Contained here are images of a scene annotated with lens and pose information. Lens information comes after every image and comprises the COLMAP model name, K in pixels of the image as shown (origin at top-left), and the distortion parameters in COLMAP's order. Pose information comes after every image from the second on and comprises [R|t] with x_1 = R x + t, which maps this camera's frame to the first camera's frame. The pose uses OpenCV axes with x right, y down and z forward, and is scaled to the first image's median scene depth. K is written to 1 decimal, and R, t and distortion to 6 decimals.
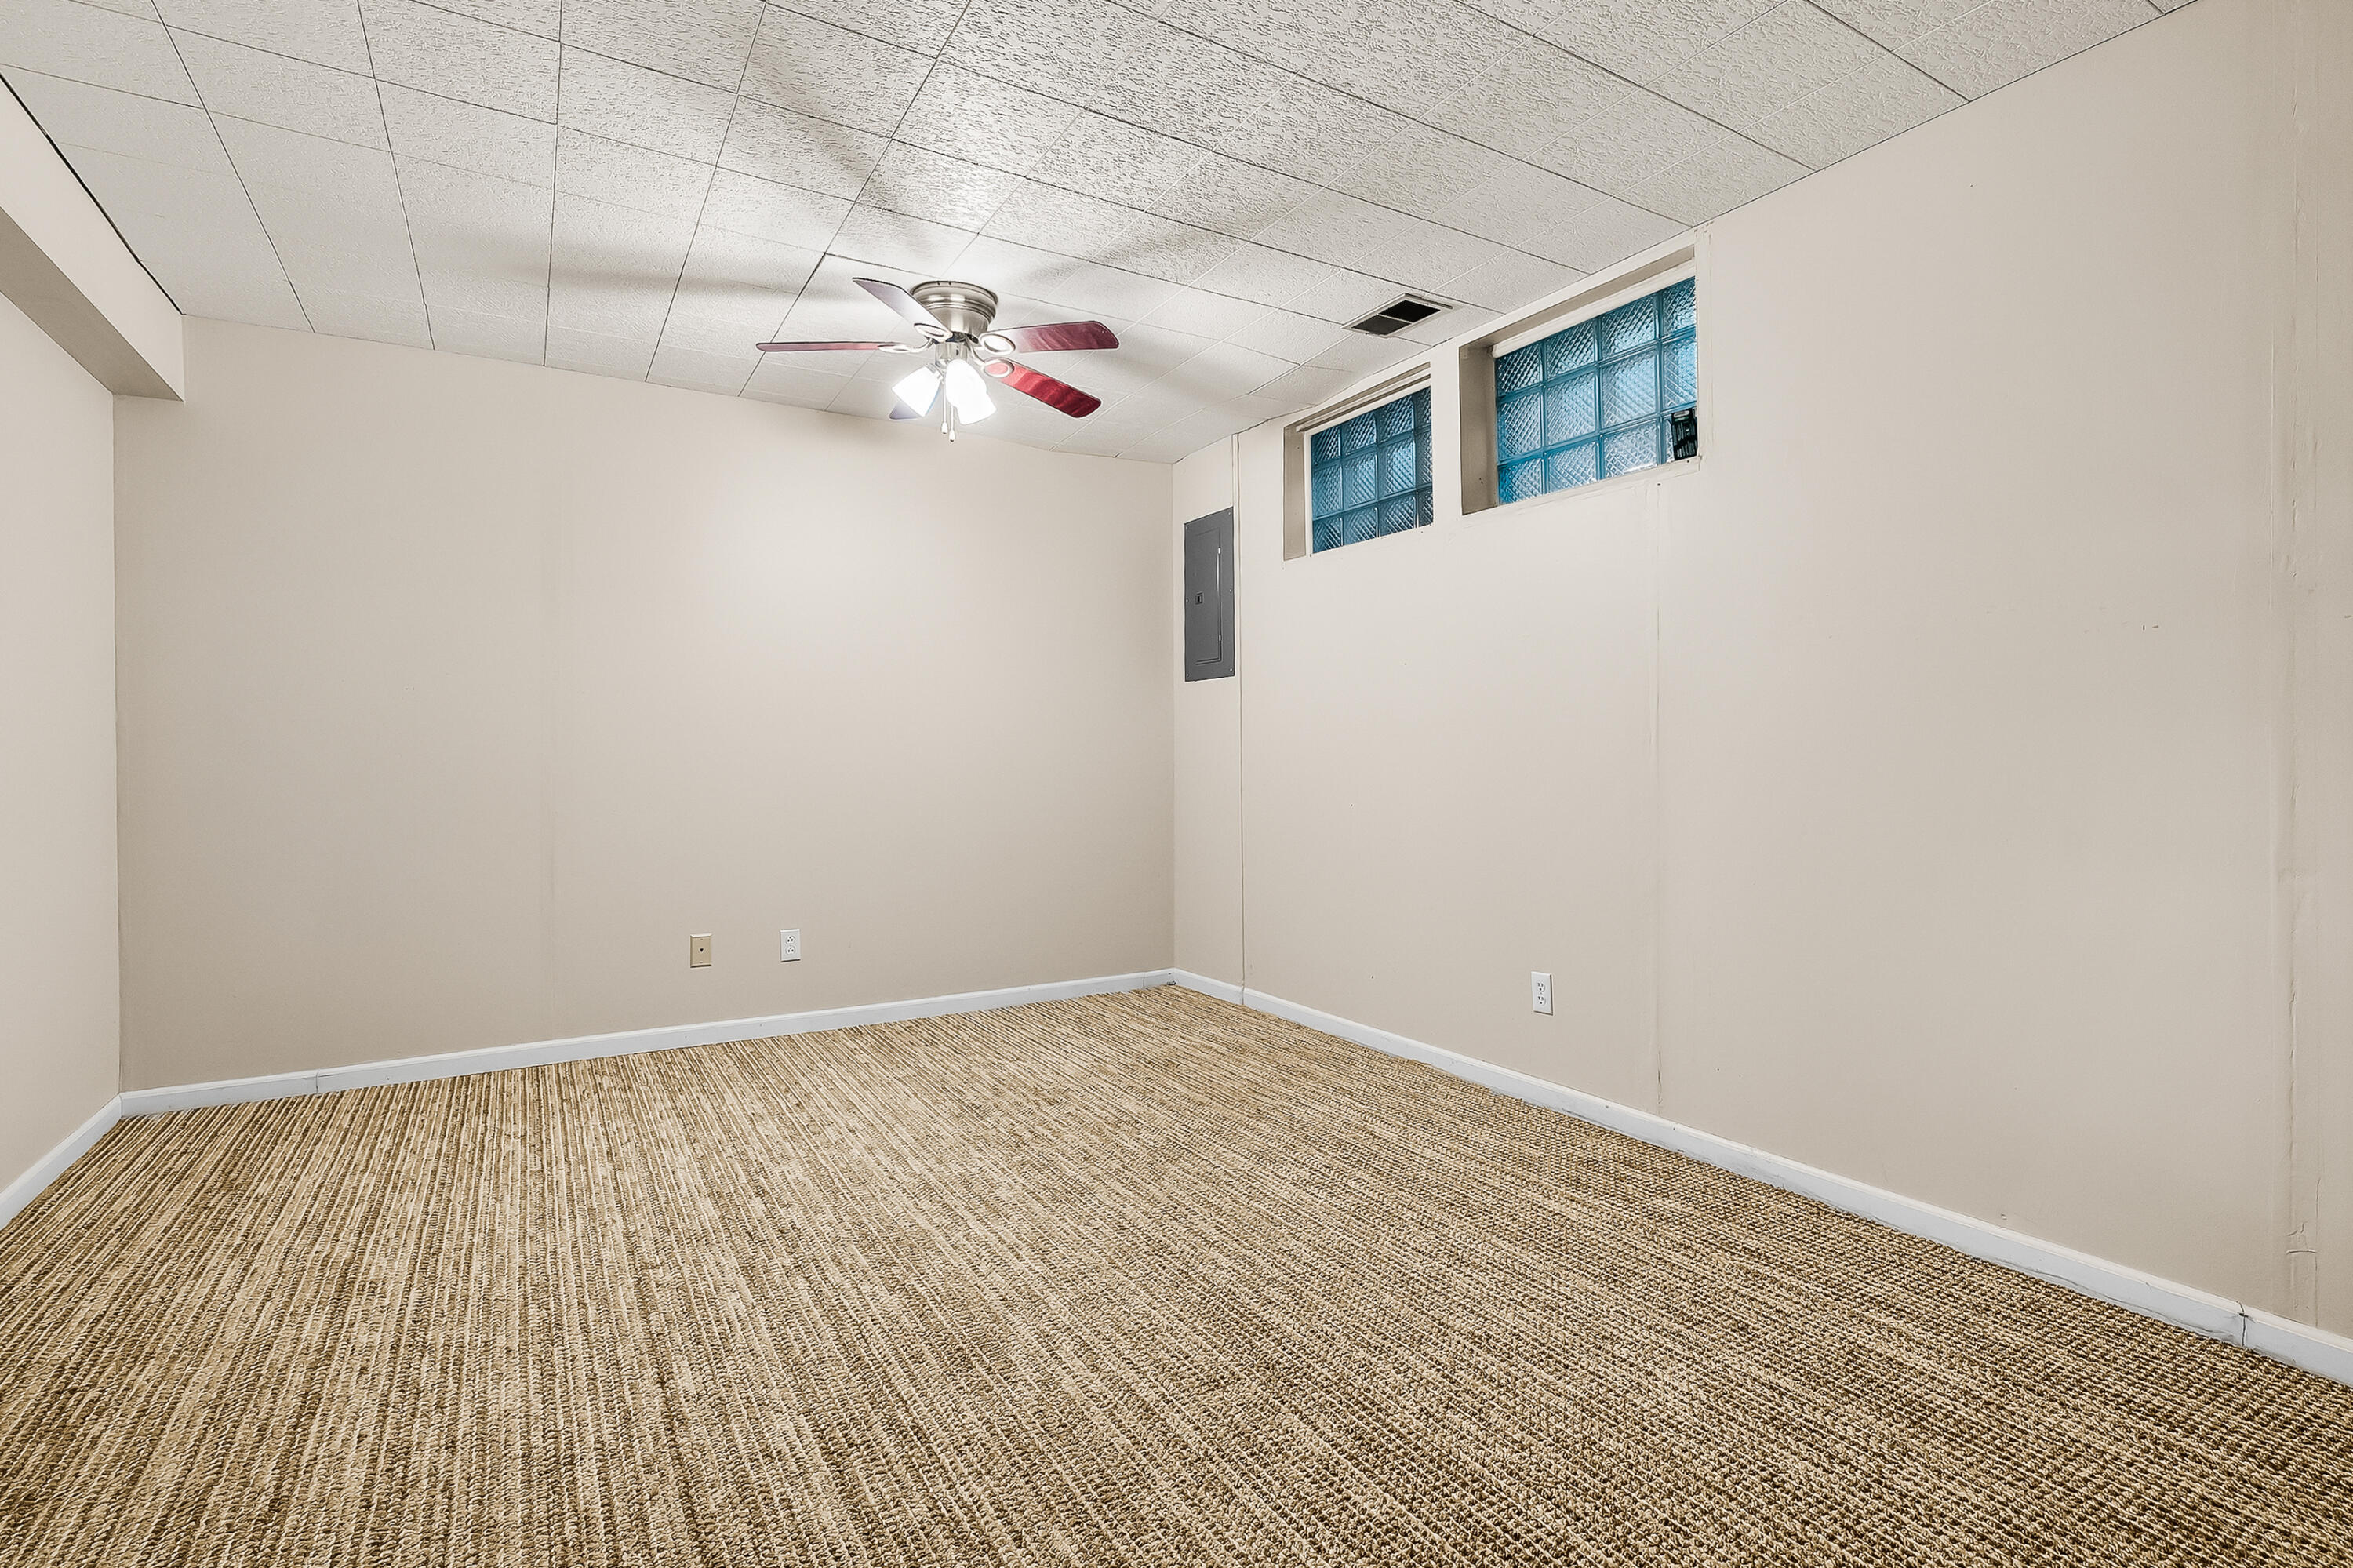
lens RADIAL K [[1076.2, 0, 1168.2], [0, 1076.2, 777.2], [0, 0, 1]] dist [0.002205, 0.001184]
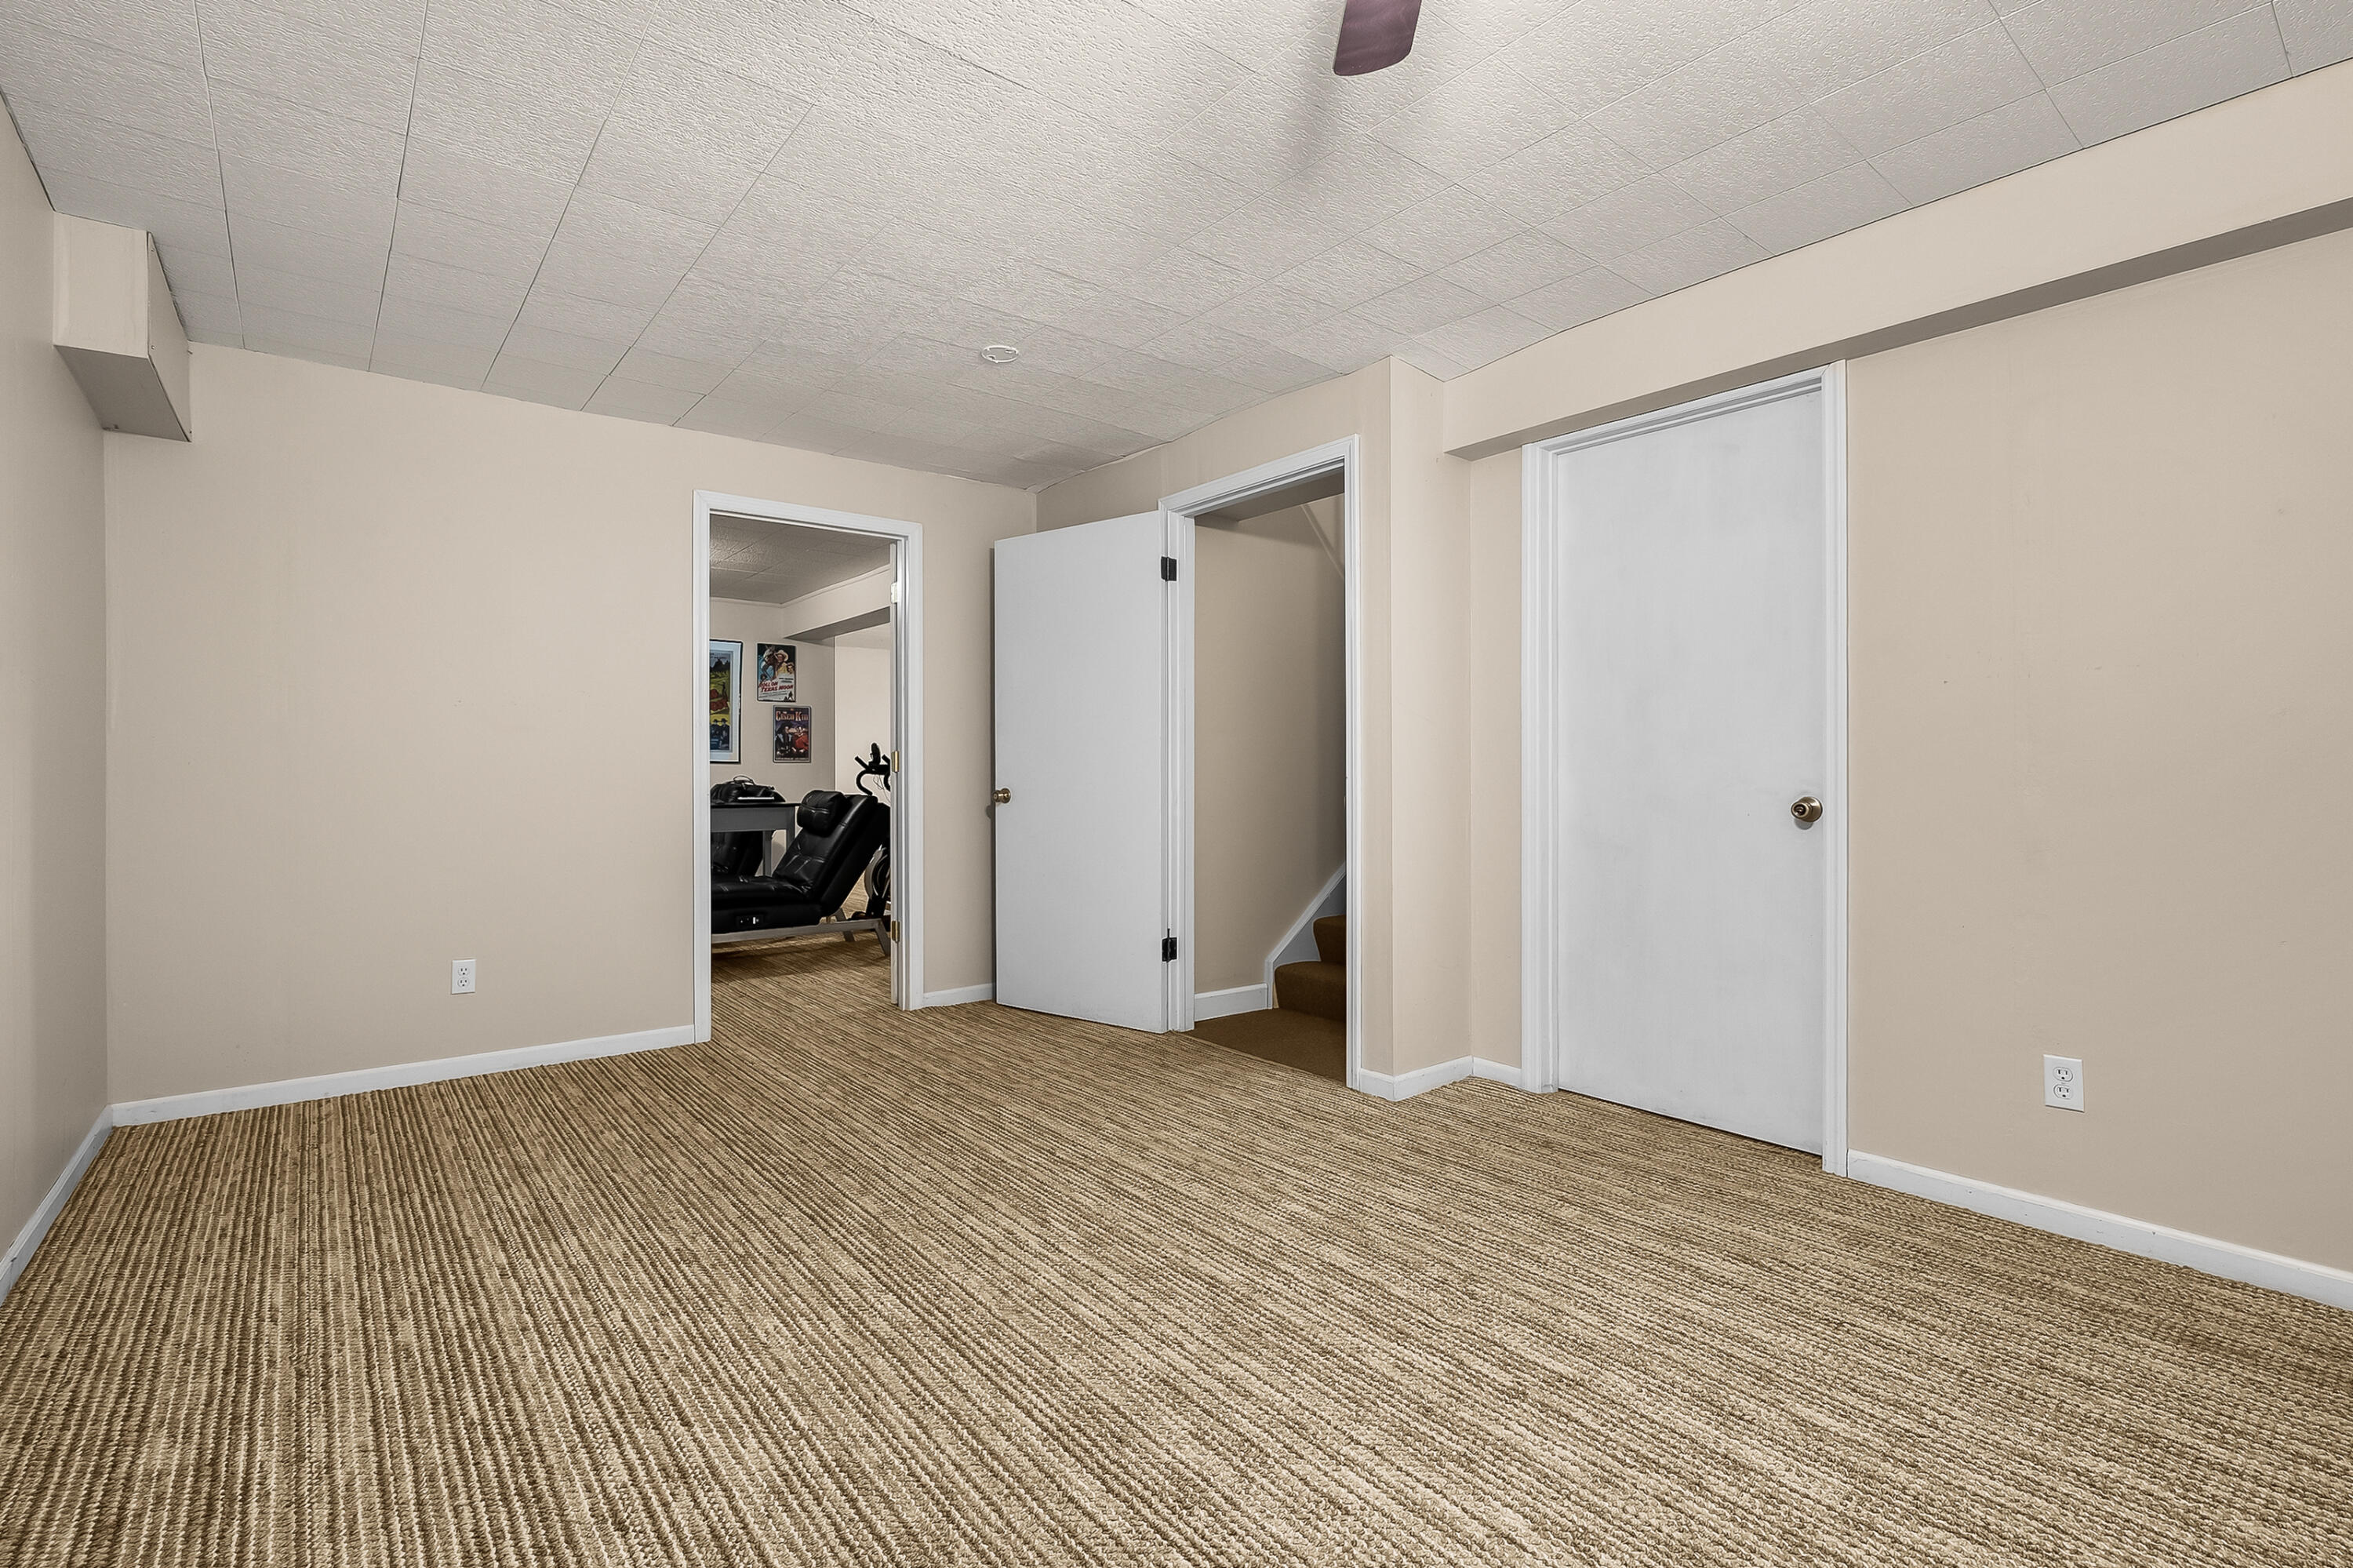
lens RADIAL K [[1076.2, 0, 1168.2], [0, 1076.2, 777.2], [0, 0, 1]] dist [0.002205, 0.001184]
pose [[-0.989803, 0.006966, -0.142270, -0.066464], [0.003106, 0.999621, 0.027339, -0.044482], [0.142407, 0.026618, -0.989450, 2.022689]]
